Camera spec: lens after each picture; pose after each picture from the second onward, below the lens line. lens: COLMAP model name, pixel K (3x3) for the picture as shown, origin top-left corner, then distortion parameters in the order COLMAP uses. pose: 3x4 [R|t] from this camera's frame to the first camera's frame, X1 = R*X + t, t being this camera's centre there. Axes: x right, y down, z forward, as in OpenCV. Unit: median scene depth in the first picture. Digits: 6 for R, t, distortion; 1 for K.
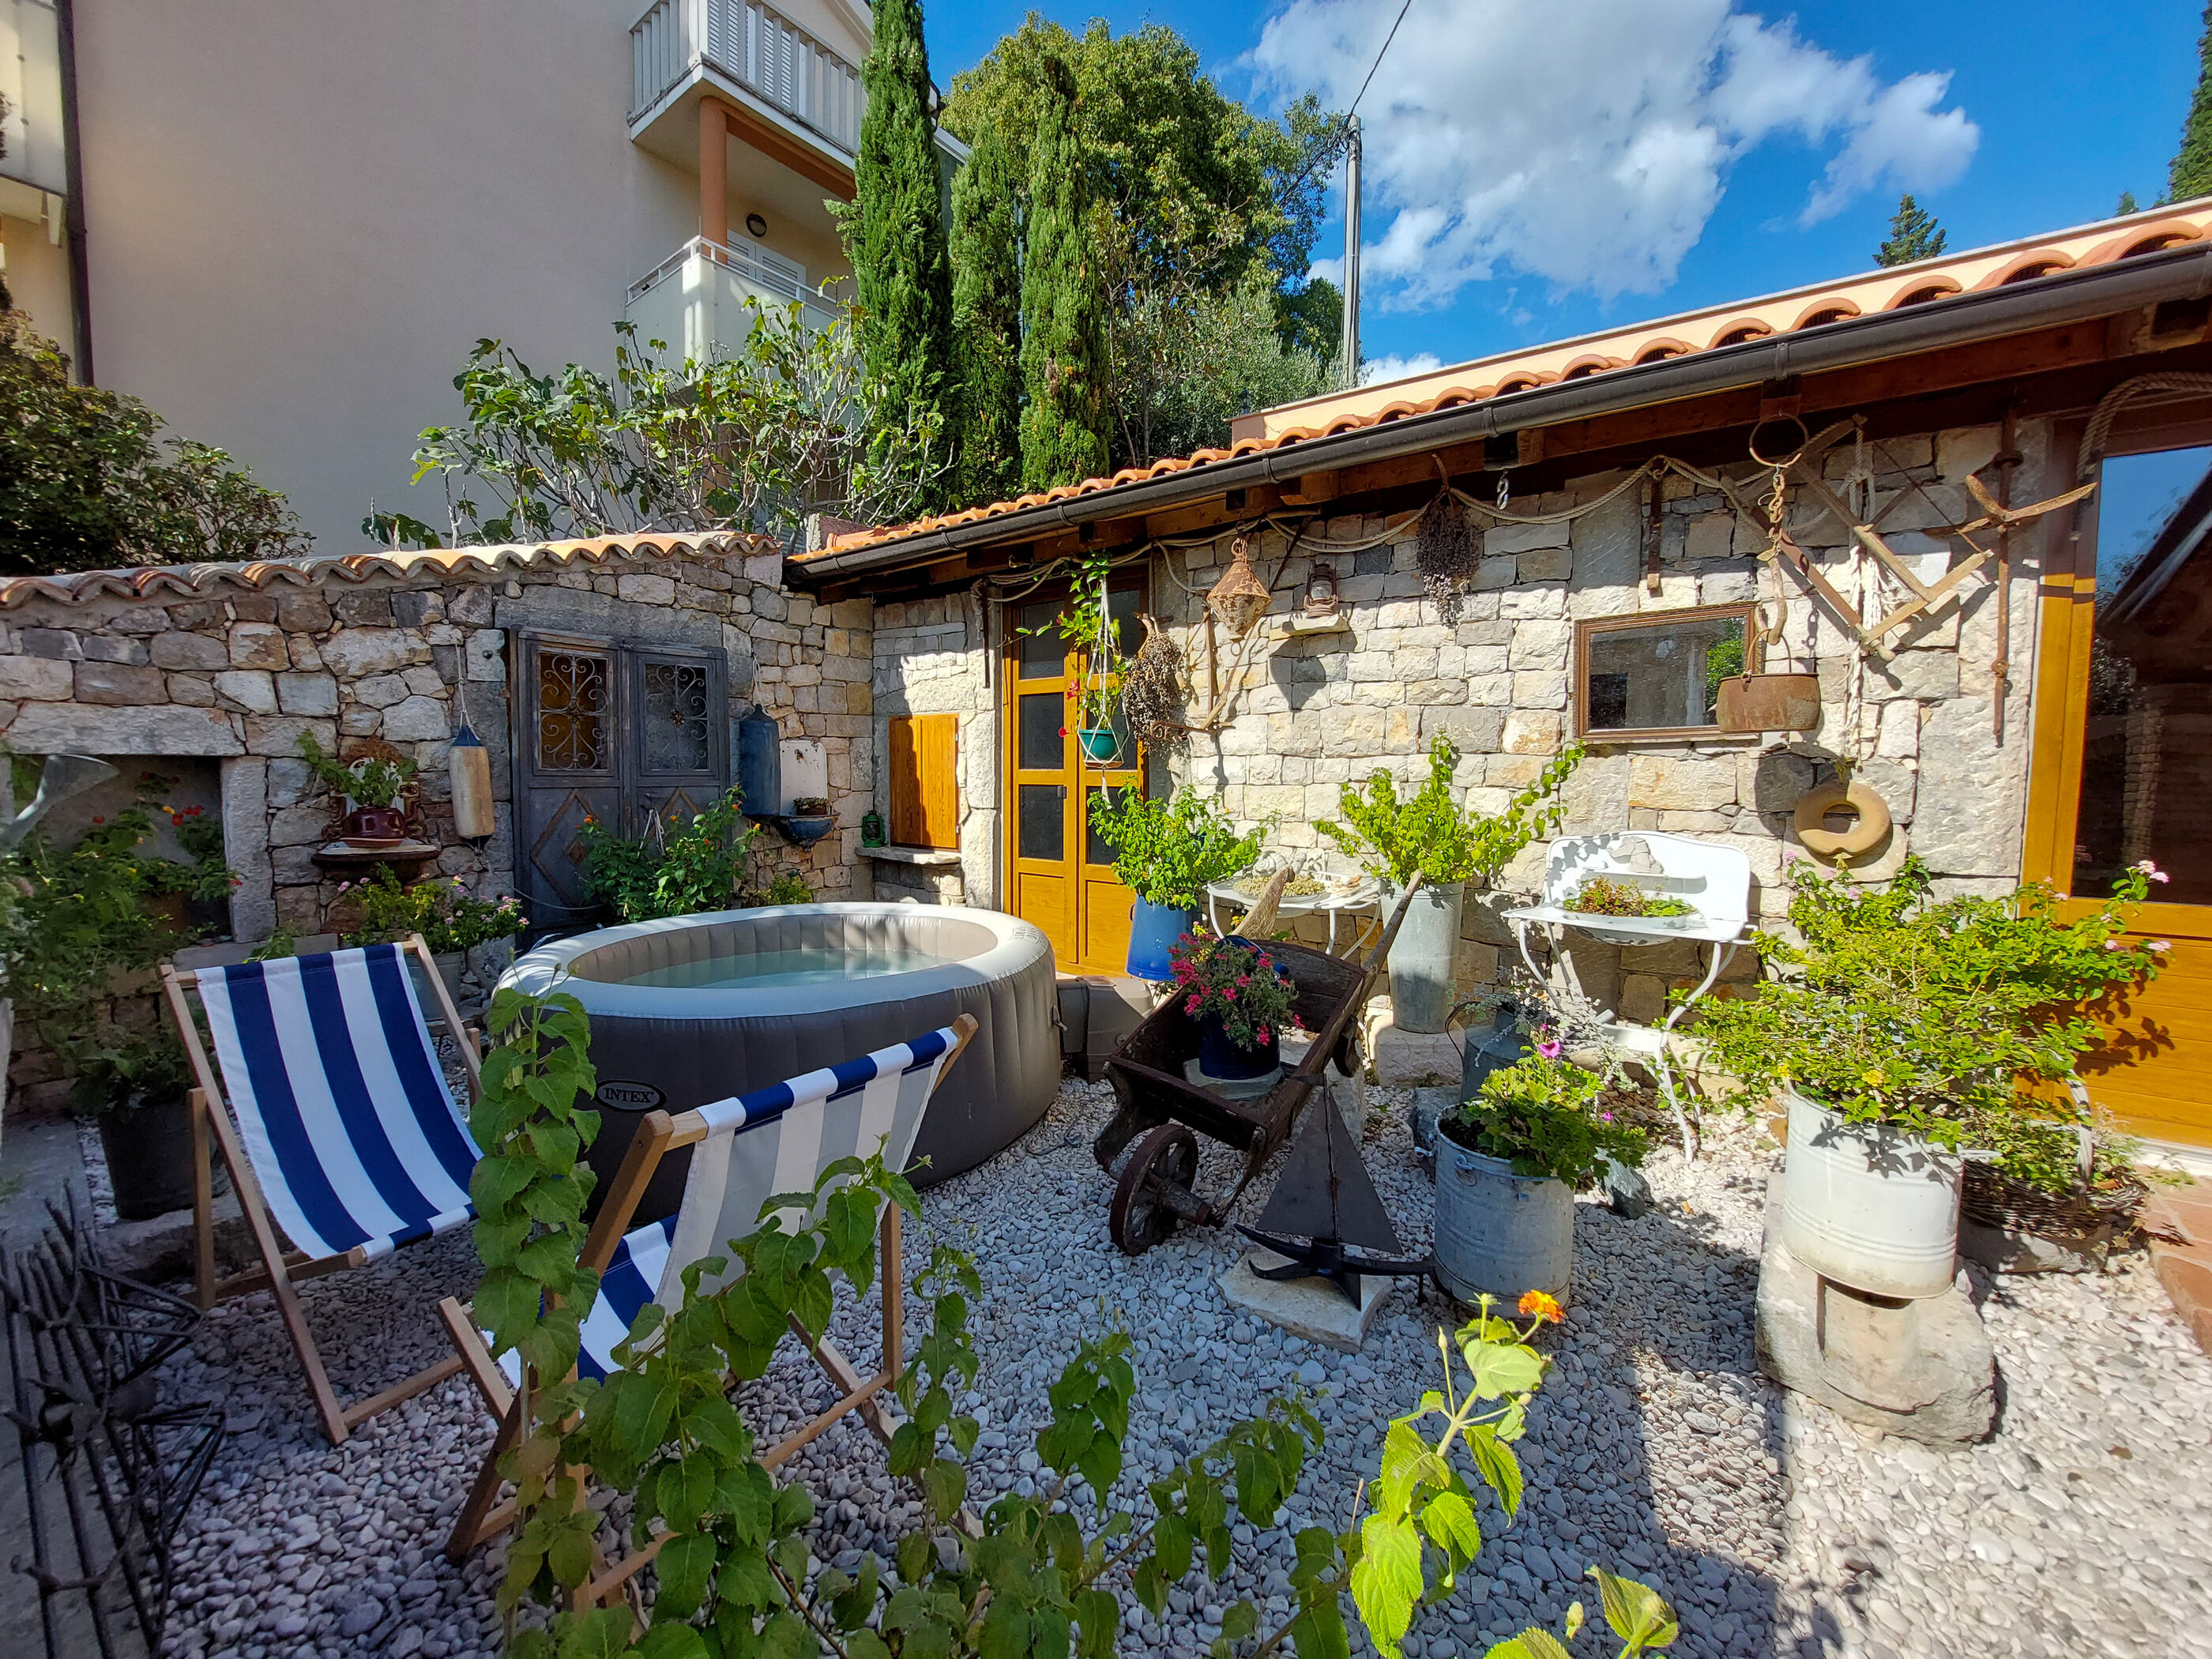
lens RADIAL K [[879.7, 0, 1104.3], [0, 879.7, 830.7], [0, 0, 1]] dist [-0.011493, -0.000715]
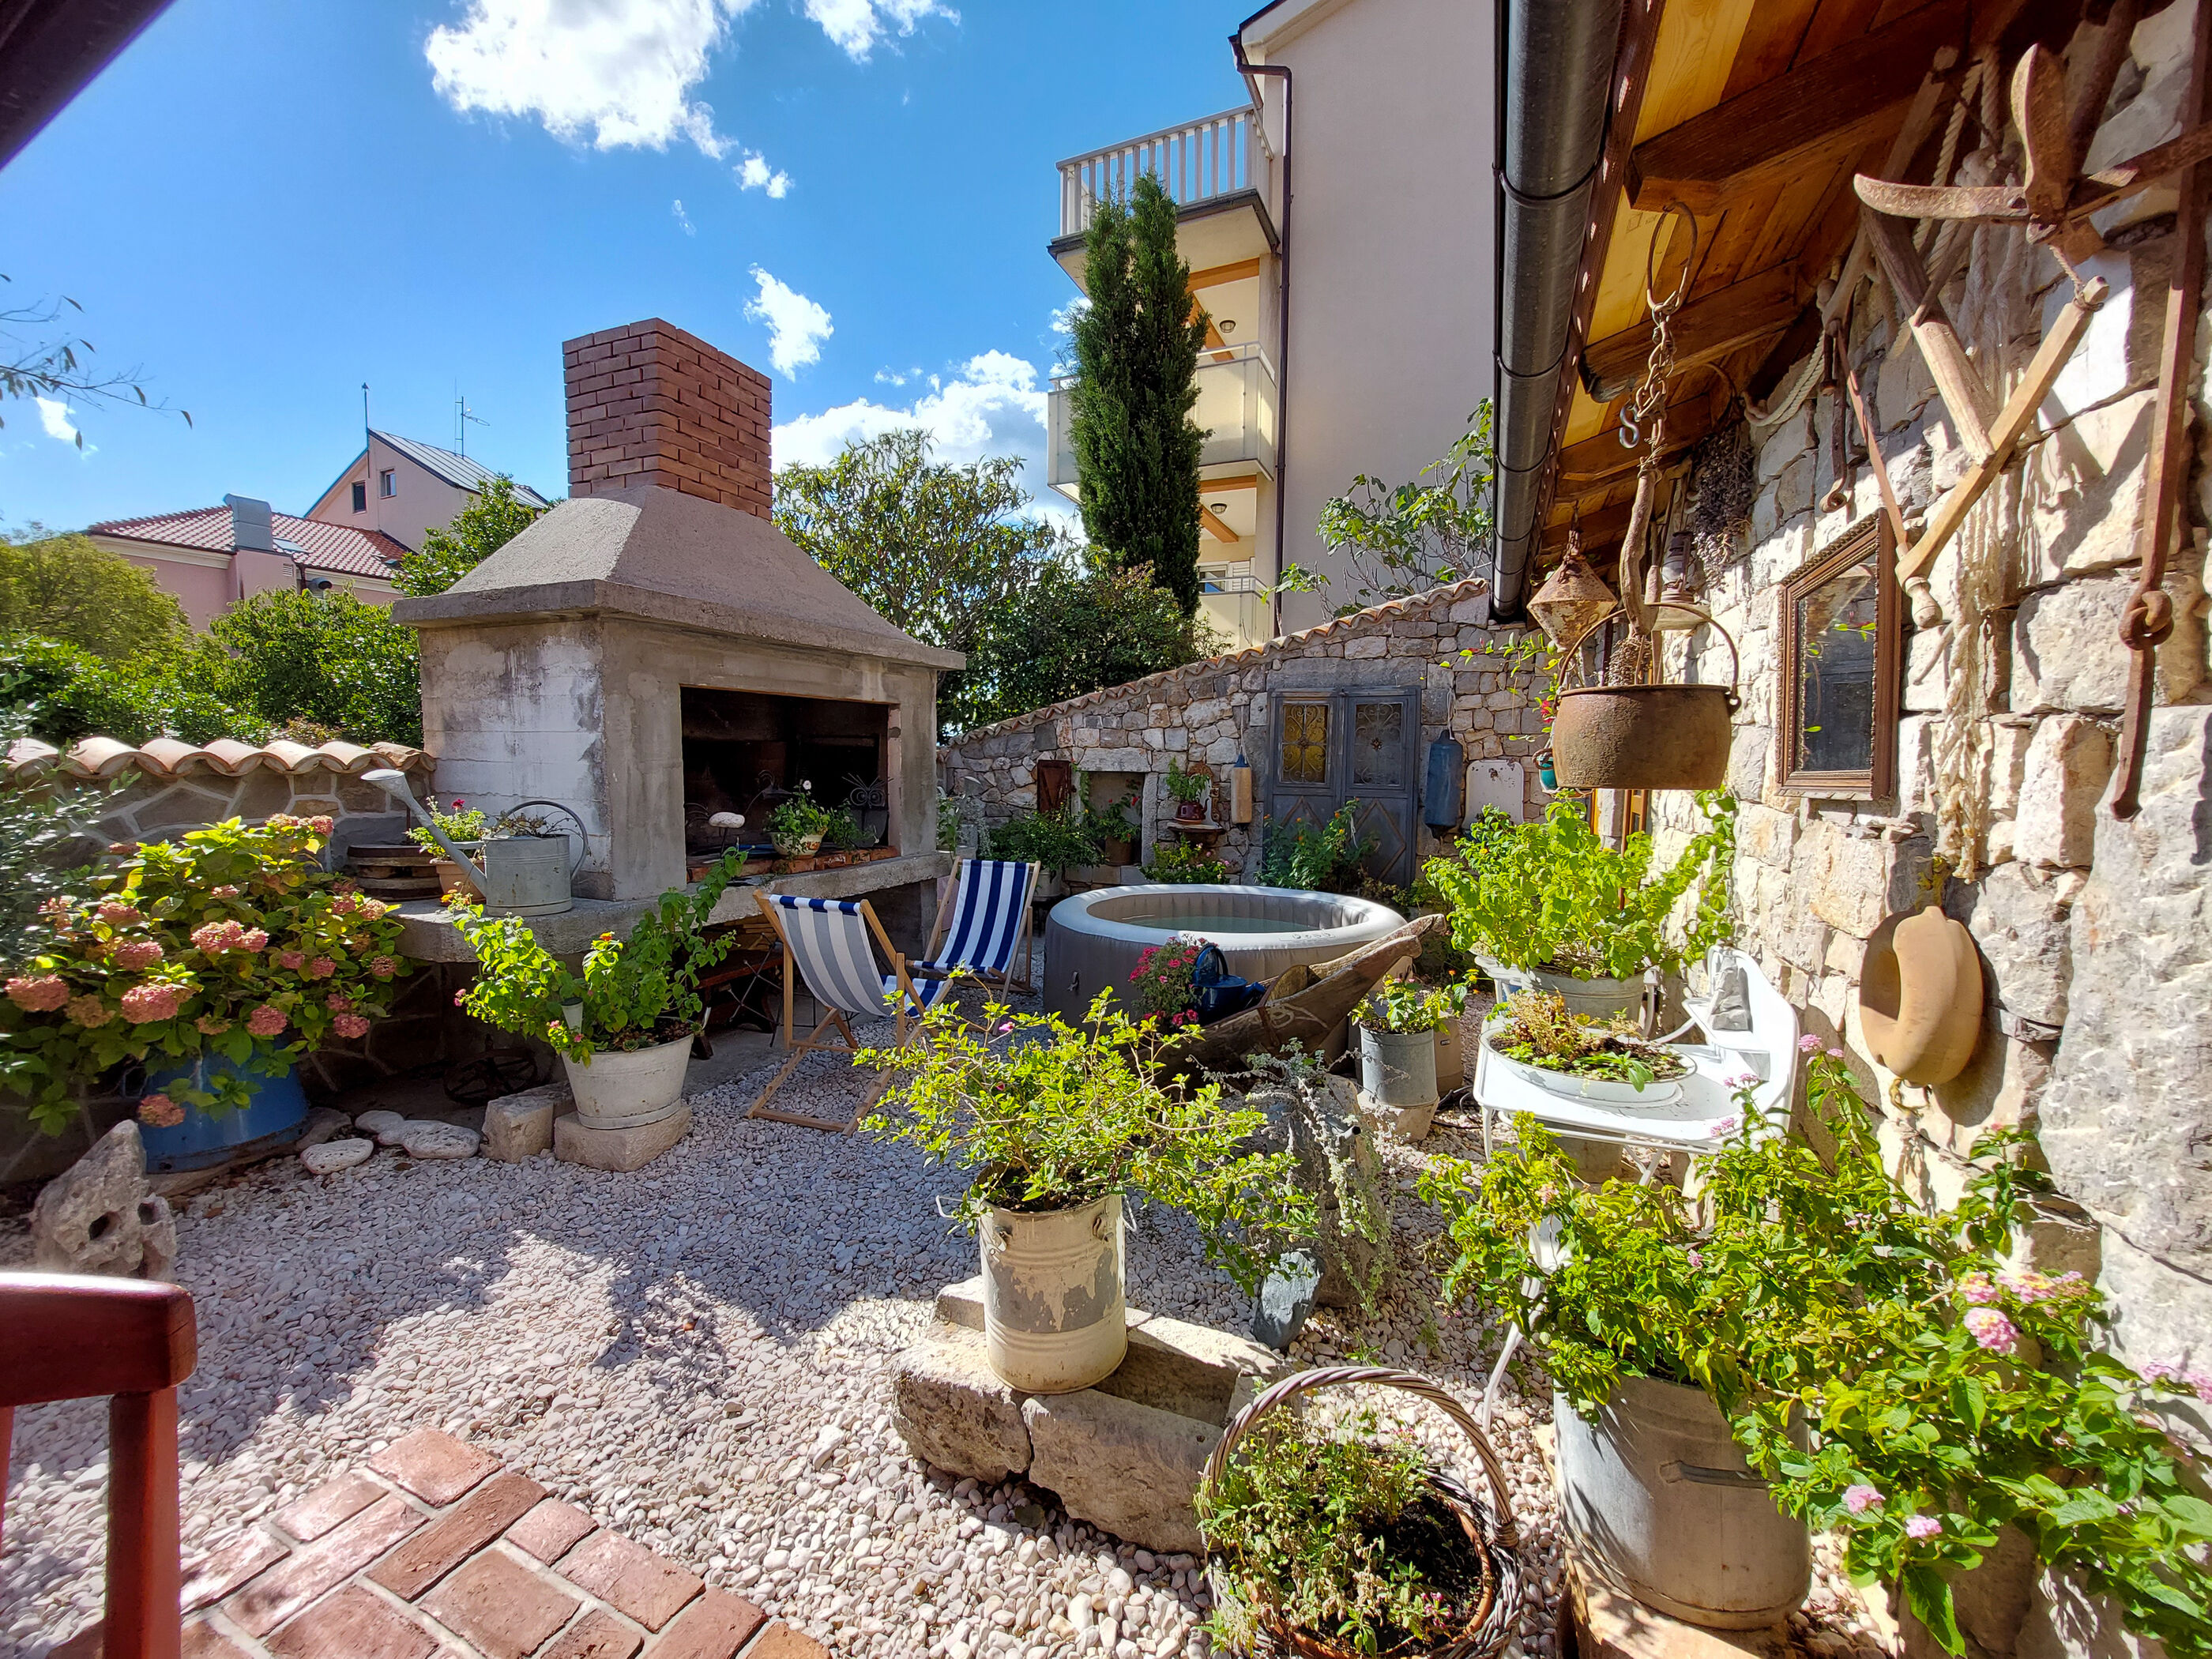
lens RADIAL K [[879.7, 0, 1104.3], [0, 879.7, 830.7], [0, 0, 1]] dist [-0.011493, -0.000715]
pose [[0.257573, 0.080603, -0.962891, 0.813836], [-0.078791, 0.994948, 0.062210, -0.062800], [0.963041, 0.059843, 0.262623, 0.348562]]
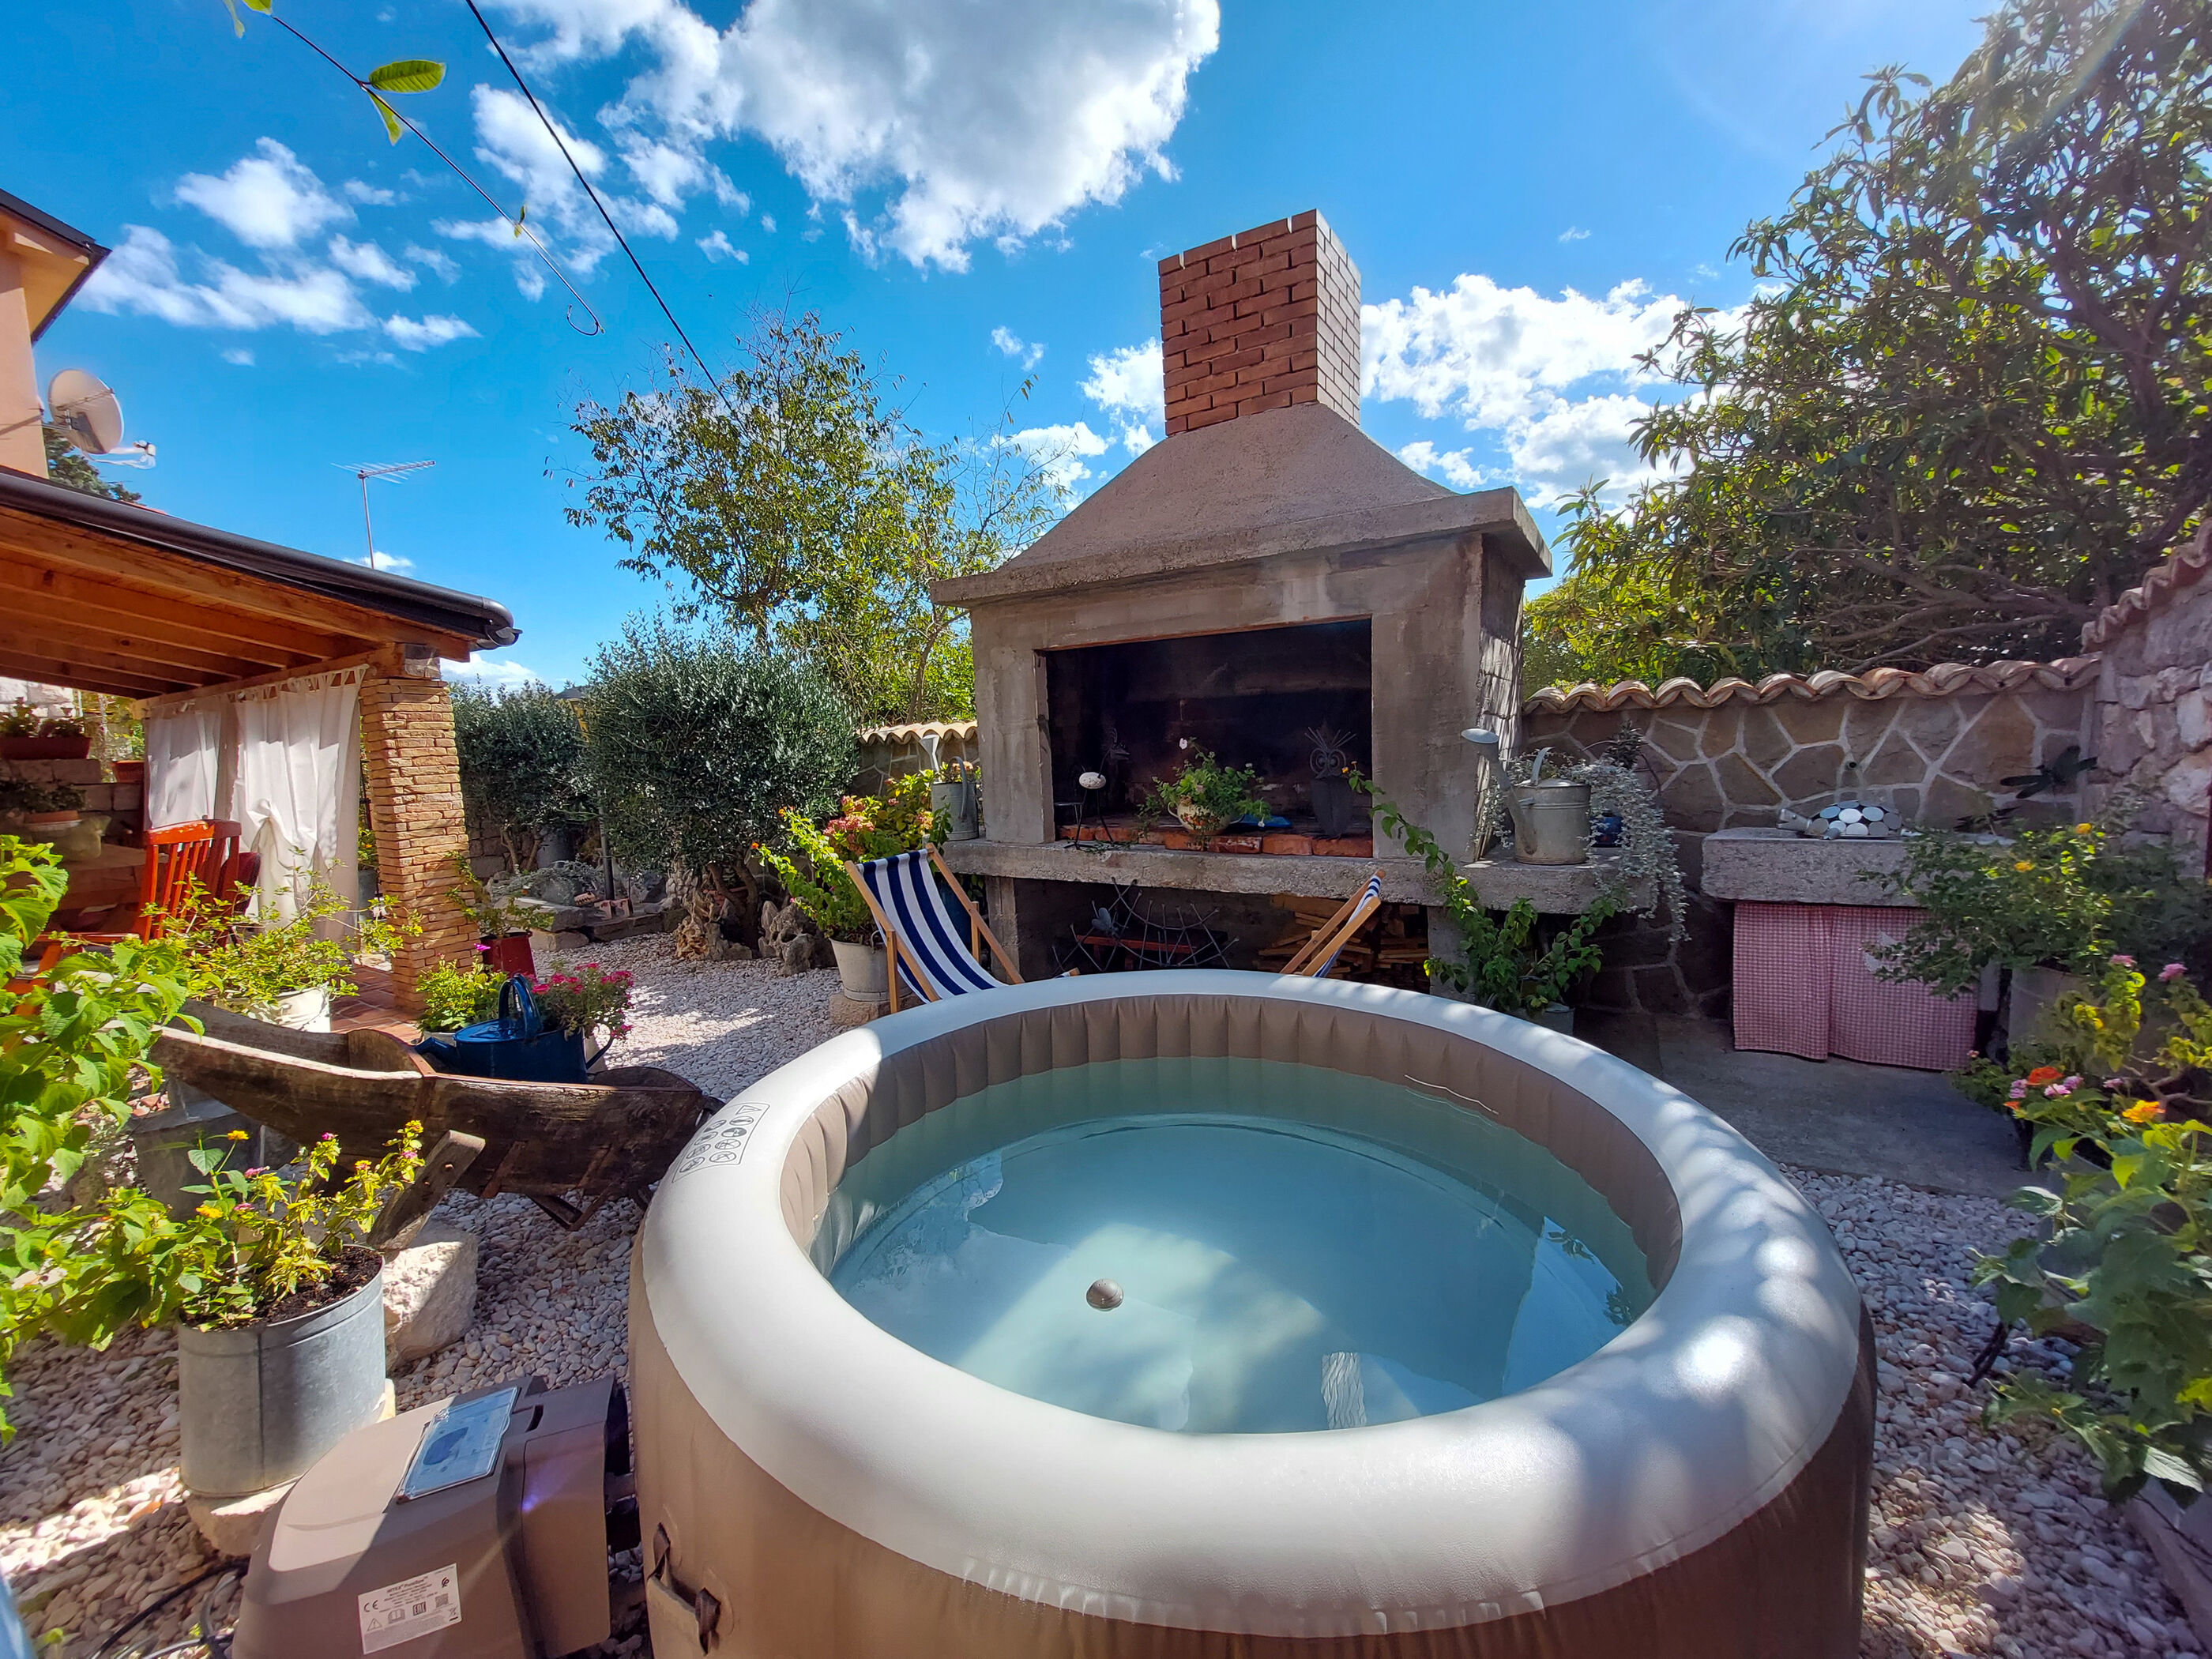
lens RADIAL K [[889.0, 0, 1084.8], [0, 889.0, 831.9], [0, 0, 1]] dist [0.011017, -0.010288]
pose [[-0.994087, 0.043790, -0.099364, -0.196921], [0.025958, 0.984382, 0.174119, -0.096653], [0.105437, 0.170511, -0.979698, 1.225994]]
